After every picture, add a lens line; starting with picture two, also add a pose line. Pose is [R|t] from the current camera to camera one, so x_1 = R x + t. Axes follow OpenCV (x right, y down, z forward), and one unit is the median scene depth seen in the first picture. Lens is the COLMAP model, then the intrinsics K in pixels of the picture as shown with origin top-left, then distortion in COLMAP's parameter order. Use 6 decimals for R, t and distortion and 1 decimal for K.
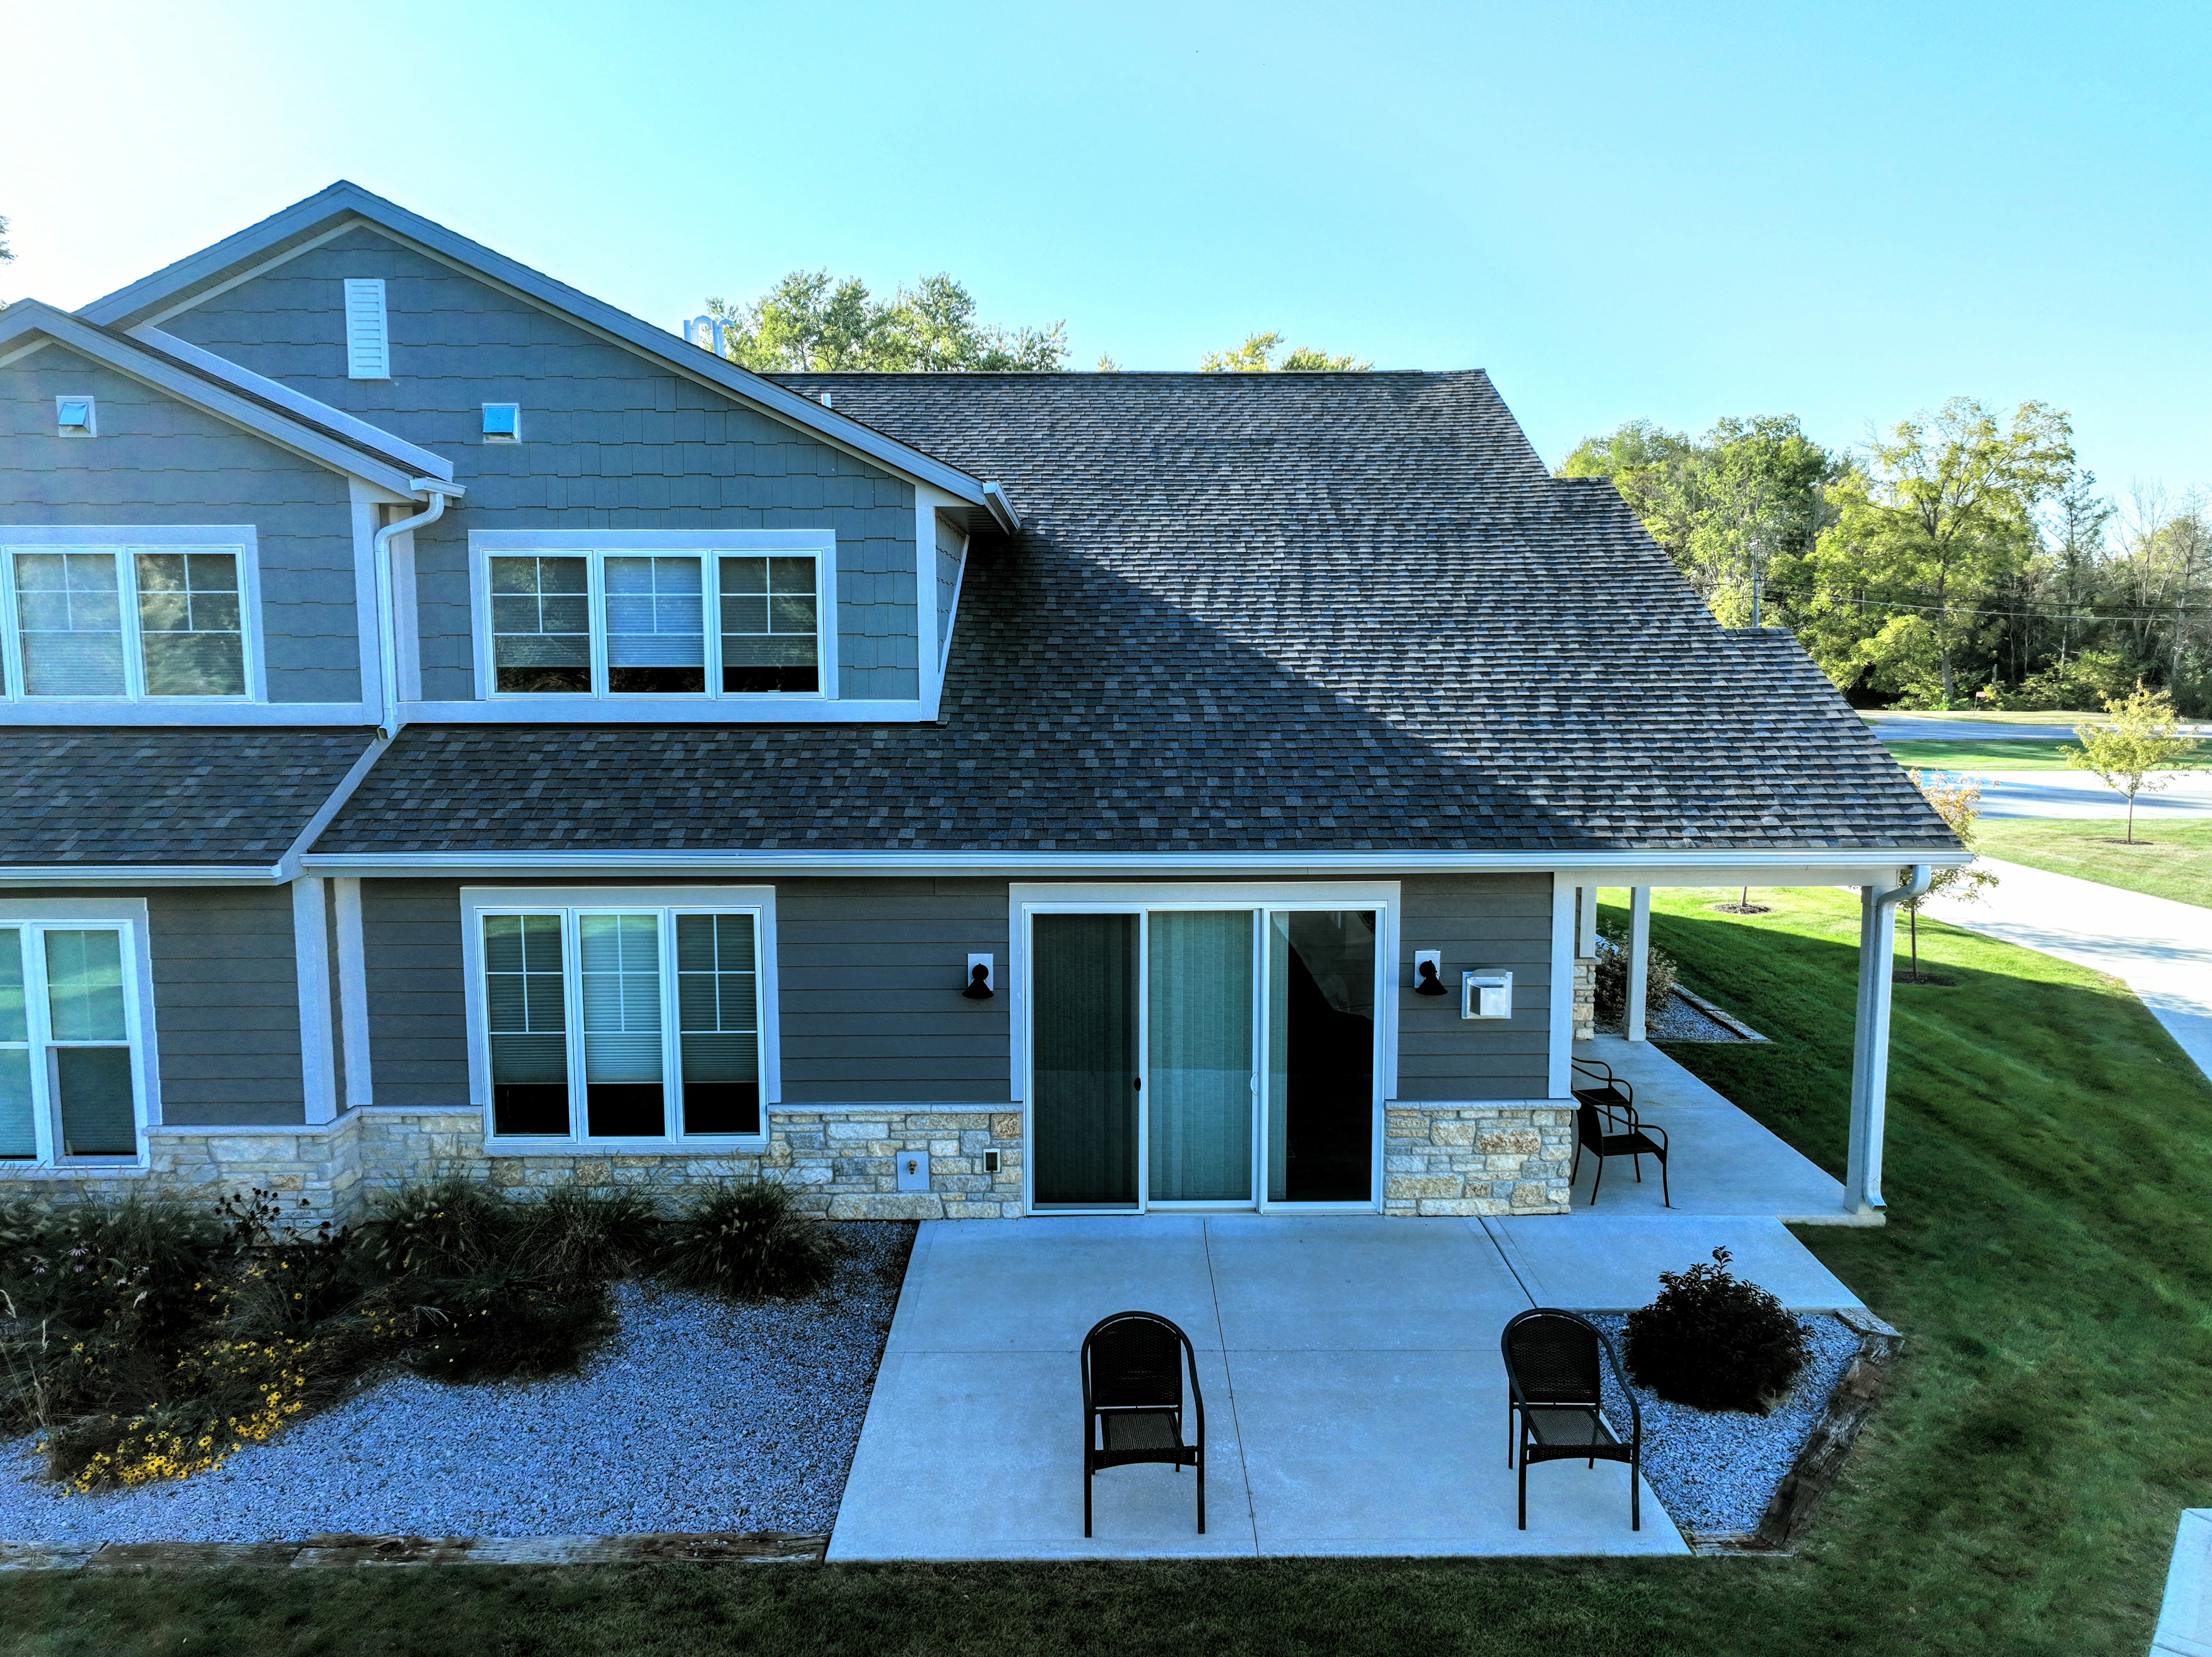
lens RADIAL K [[1554.1, 0, 1101.4], [0, 1554.1, 823.5], [0, 0, 1]] dist [-0.003076, 0.016010]
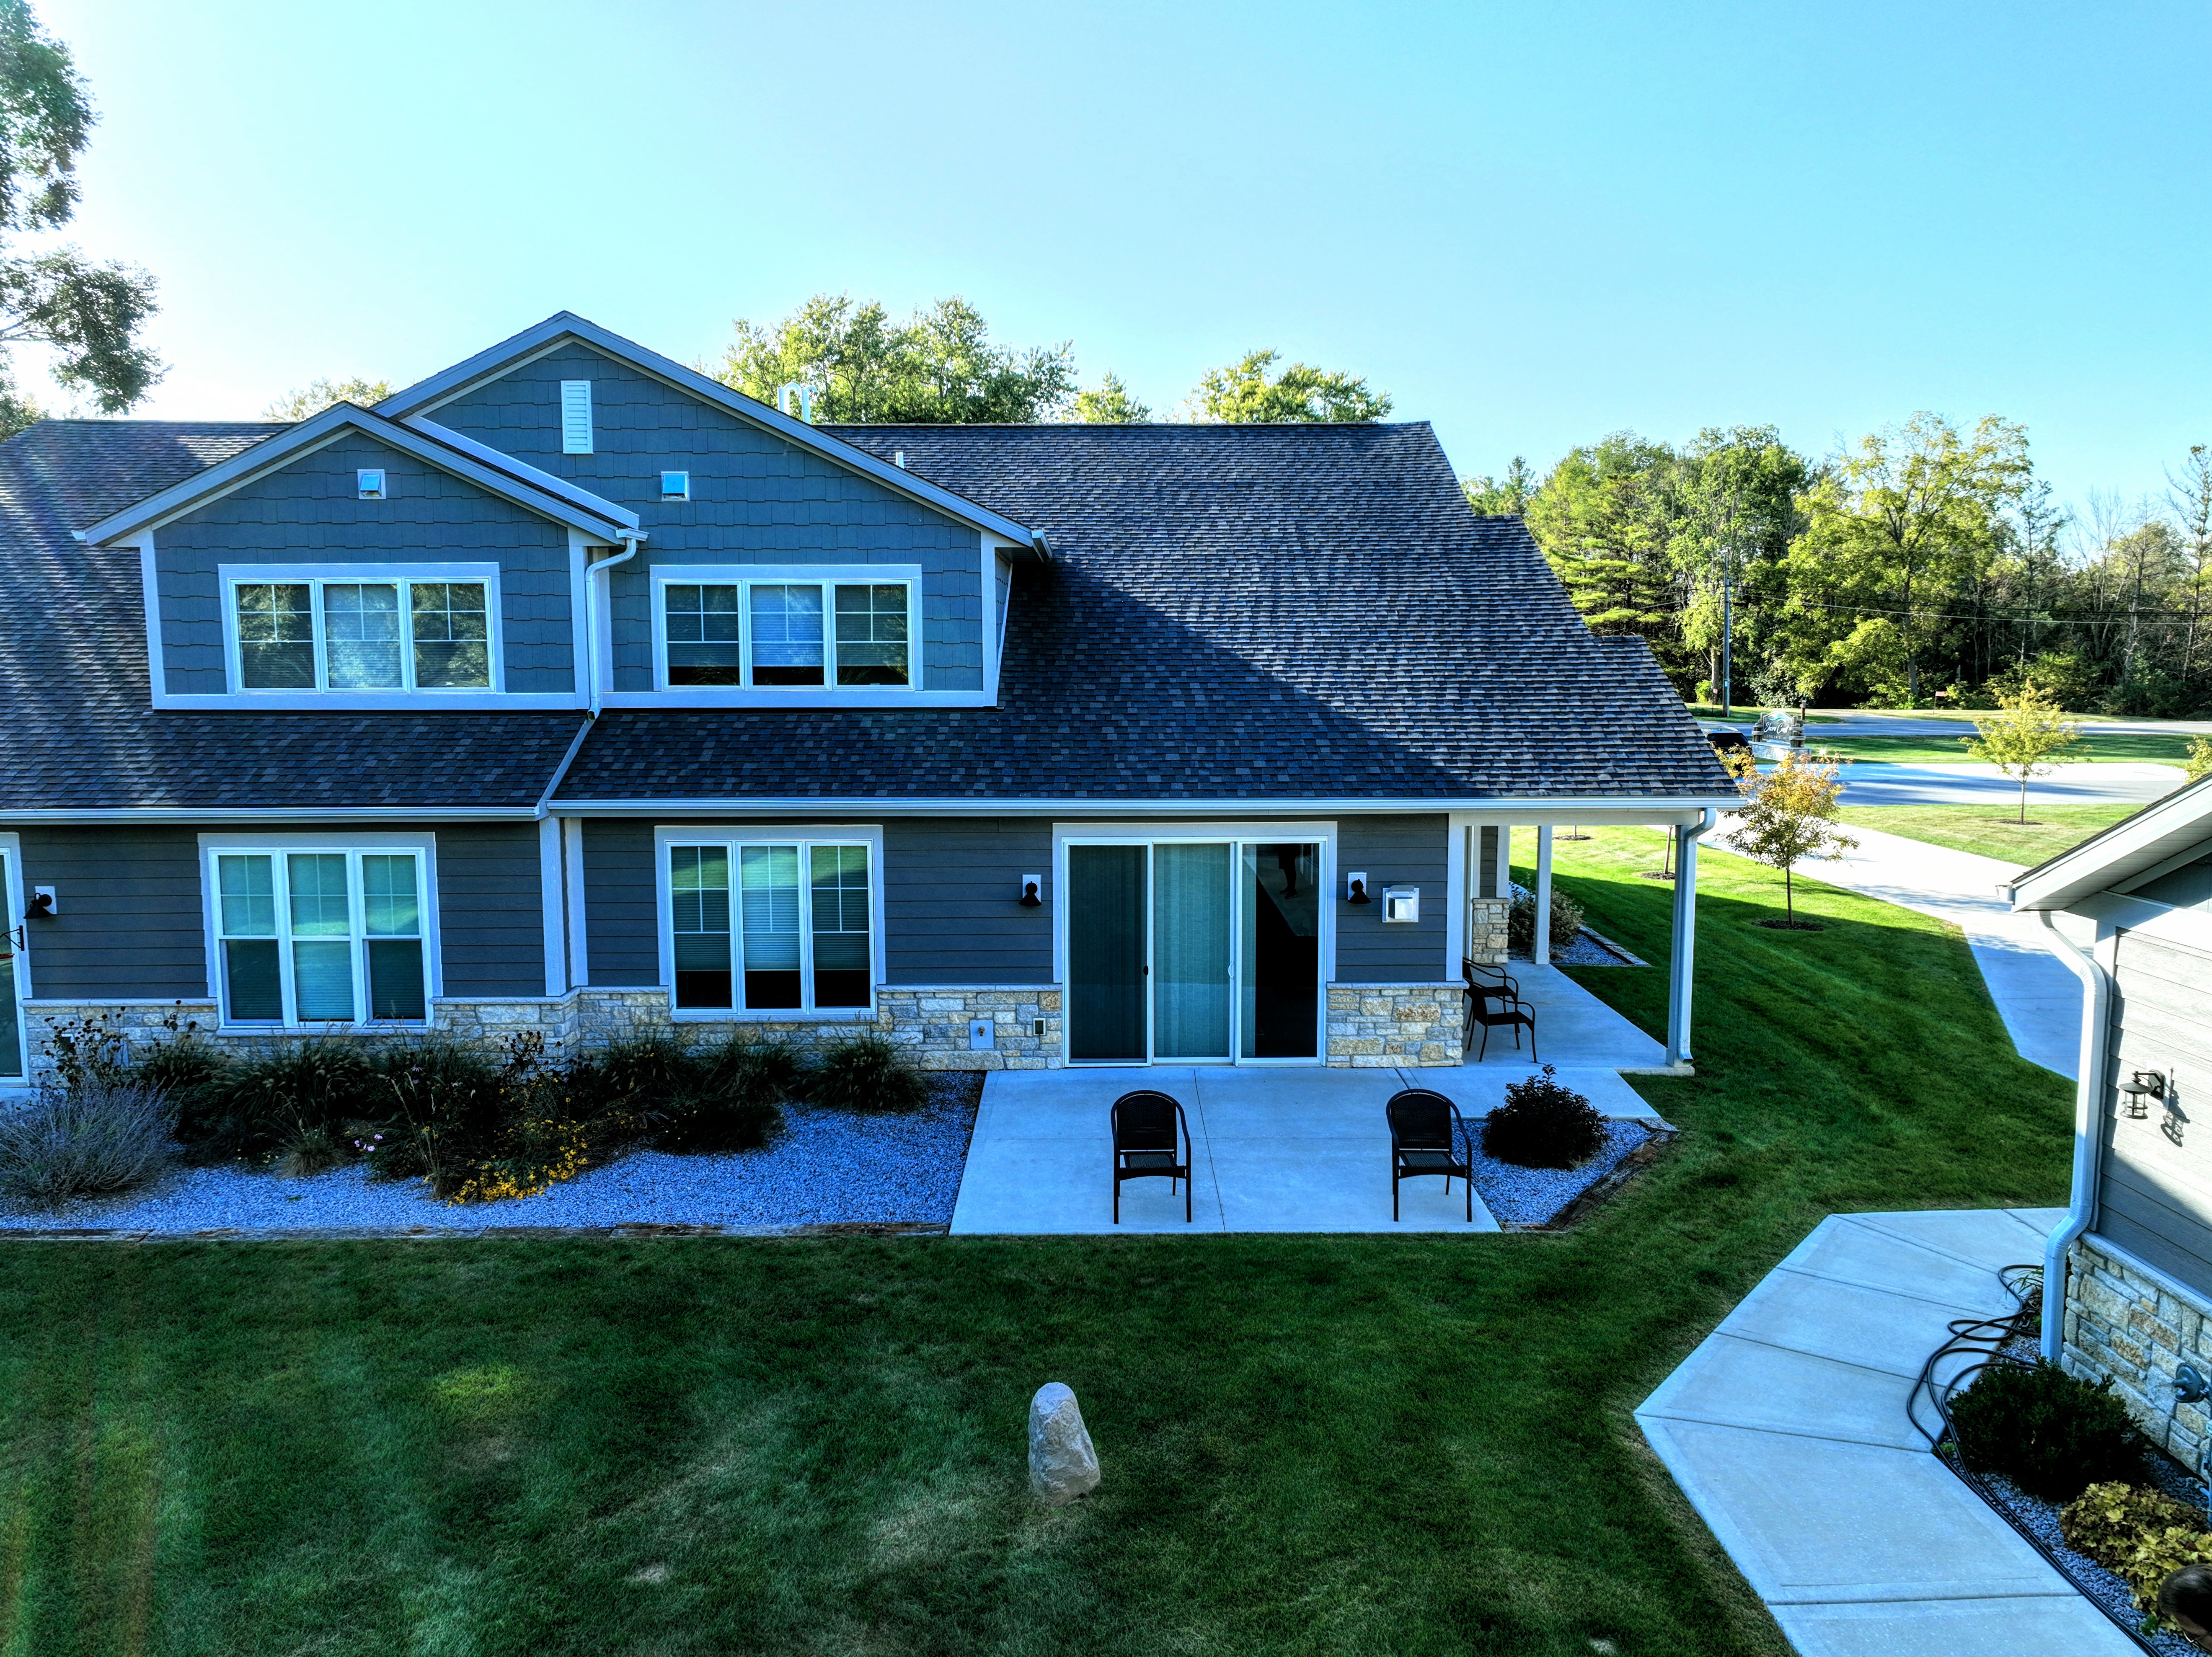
lens RADIAL K [[1554.1, 0, 1099.4], [0, 1554.1, 822.2], [0, 0, 1]] dist [-0.003076, 0.016010]
pose [[0.999996, -0.000208, -0.002774, -0.013821], [0.000203, 0.999998, -0.001936, 0.039389], [0.002774, 0.001935, 0.999994, -0.367542]]
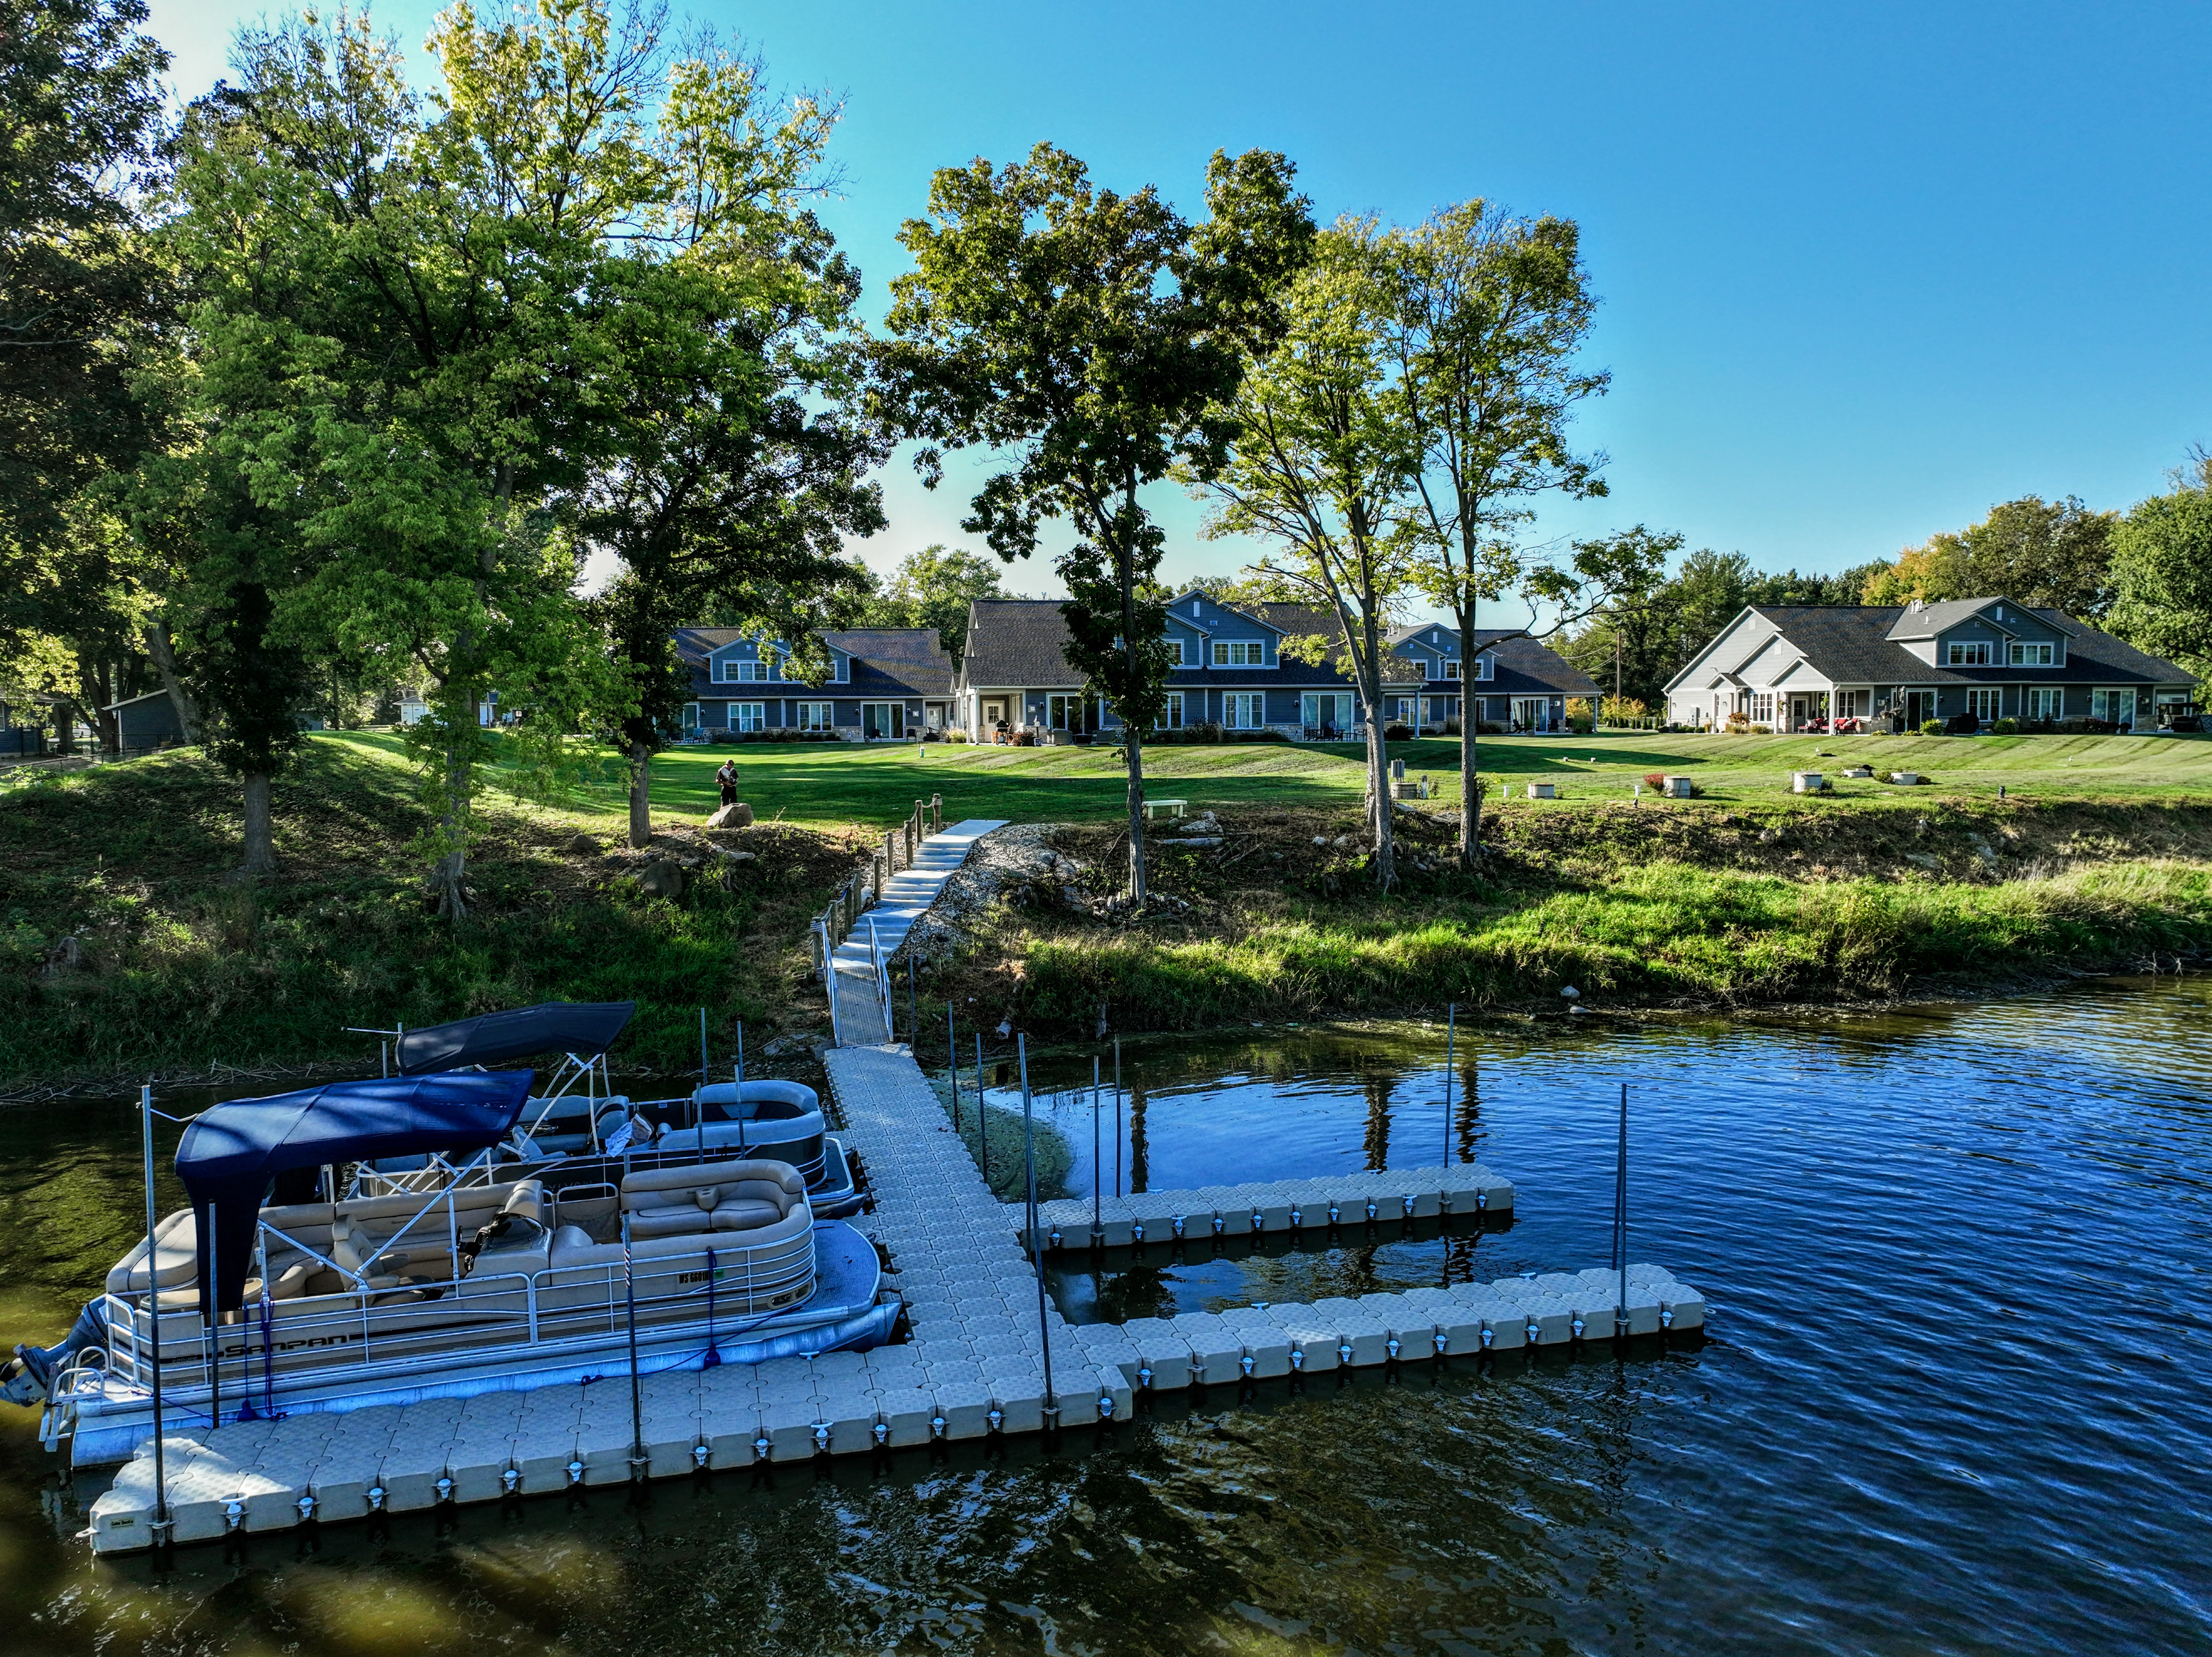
lens RADIAL K [[1554.1, 0, 1108.4], [0, 1554.1, 818.3], [0, 0, 1]] dist [-0.003076, 0.016010]
pose [[0.985539, -0.017785, 0.168515, -0.164842], [0.026947, 0.998271, -0.052234, 1.173335], [-0.167295, 0.056019, 0.984314, -7.697339]]
